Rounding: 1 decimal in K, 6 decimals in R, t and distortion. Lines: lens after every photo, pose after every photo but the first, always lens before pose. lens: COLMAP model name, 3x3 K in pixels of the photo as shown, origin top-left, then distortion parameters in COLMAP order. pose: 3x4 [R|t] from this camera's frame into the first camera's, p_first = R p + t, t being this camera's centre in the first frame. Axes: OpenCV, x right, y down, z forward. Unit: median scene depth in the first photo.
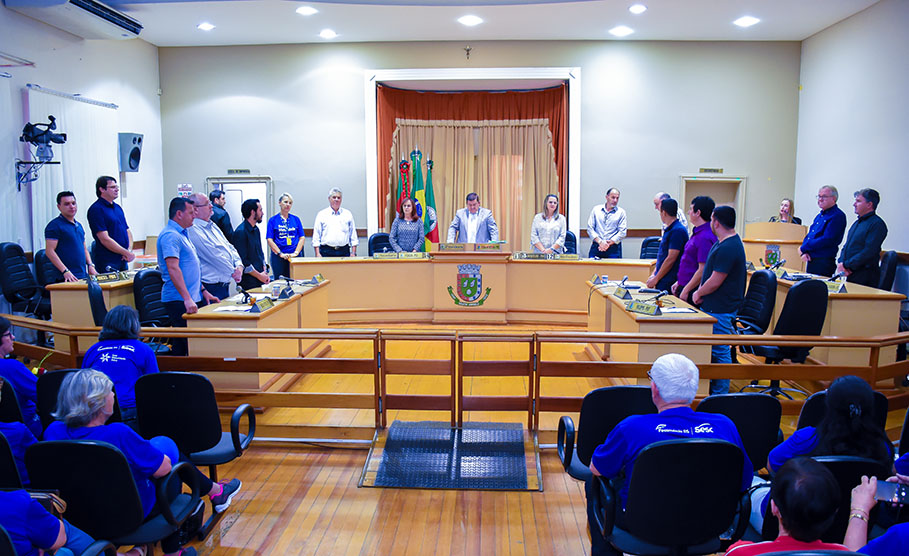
lens RADIAL K [[759.5, 0, 454.5], [0, 759.5, 278.0], [0, 0, 1]] dist [-0.128853, 0.000124]
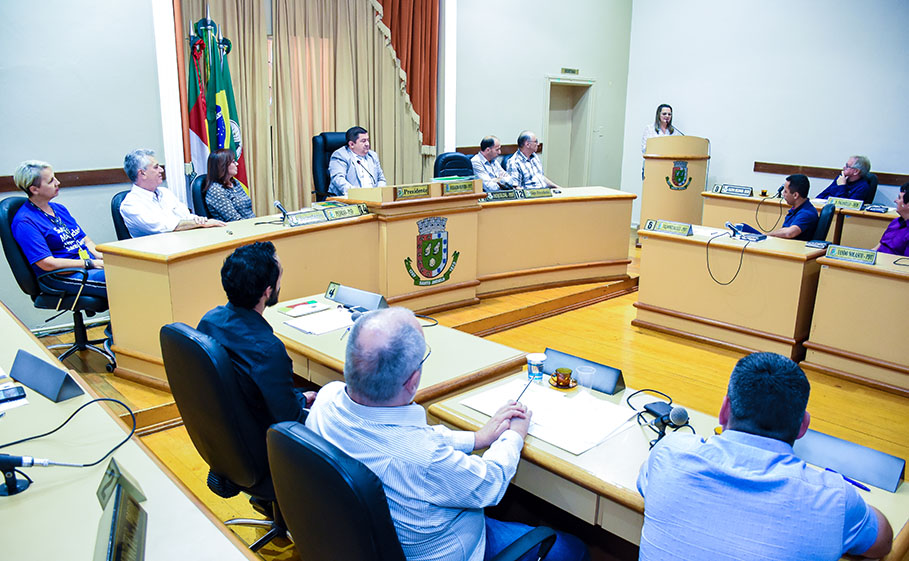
lens RADIAL K [[714.4, 0, 452.7], [0, 714.4, 296.5], [0, 0, 1]] dist [-0.134661, 0.101181]
pose [[0.699407, -0.183374, 0.690799, -0.327960], [0.059986, 0.978177, 0.198925, -0.060283], [-0.712202, -0.097691, 0.695144, 0.508043]]
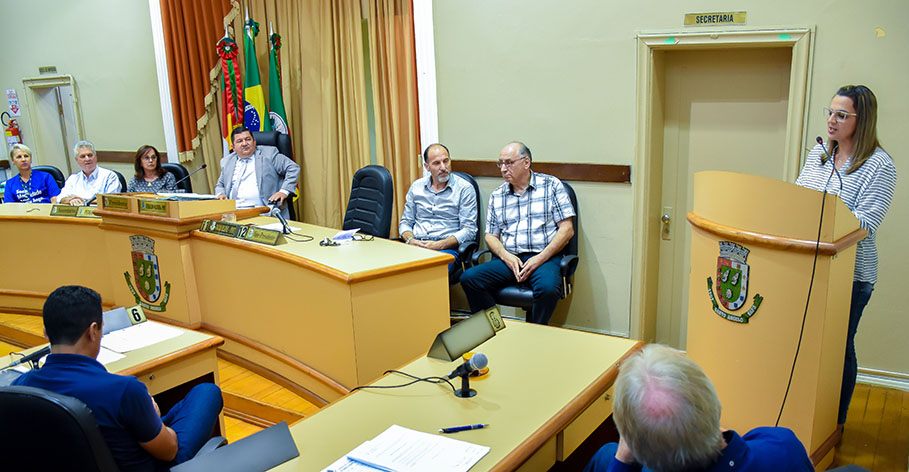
lens RADIAL K [[757.3, 0, 471.8], [0, 757.3, 270.8], [0, 0, 1]] dist [-0.158736, 0.150644]
pose [[0.874474, 0.092830, -0.476106, 0.417864], [-0.014839, 0.986177, 0.165029, -0.073241], [0.484844, -0.137249, 0.863764, 0.570297]]
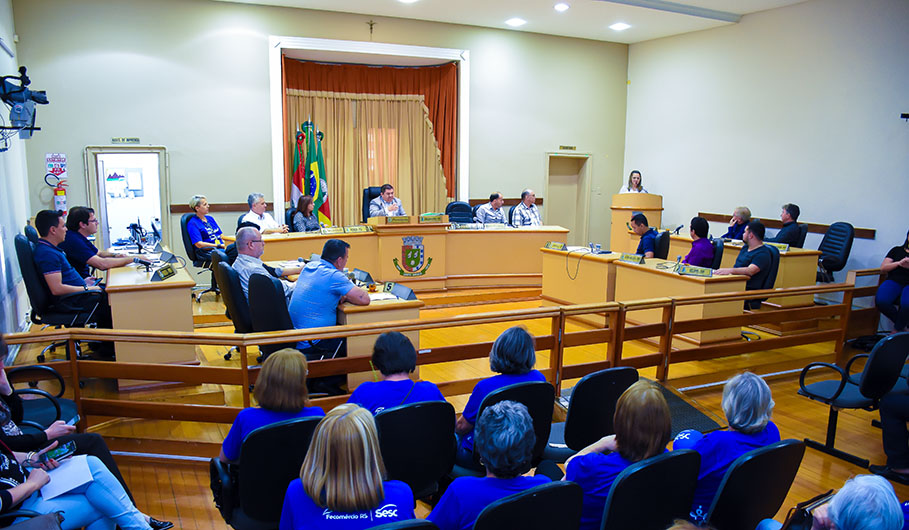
lens RADIAL K [[705.0, 0, 454.4], [0, 705.0, 277.3], [0, 0, 1]] dist [-0.131841, 0.010232]
pose [[0.872930, -0.066462, 0.483297, -0.348159], [0.037694, 0.996904, 0.069010, -0.022853], [-0.486387, -0.042024, 0.872732, 0.112948]]
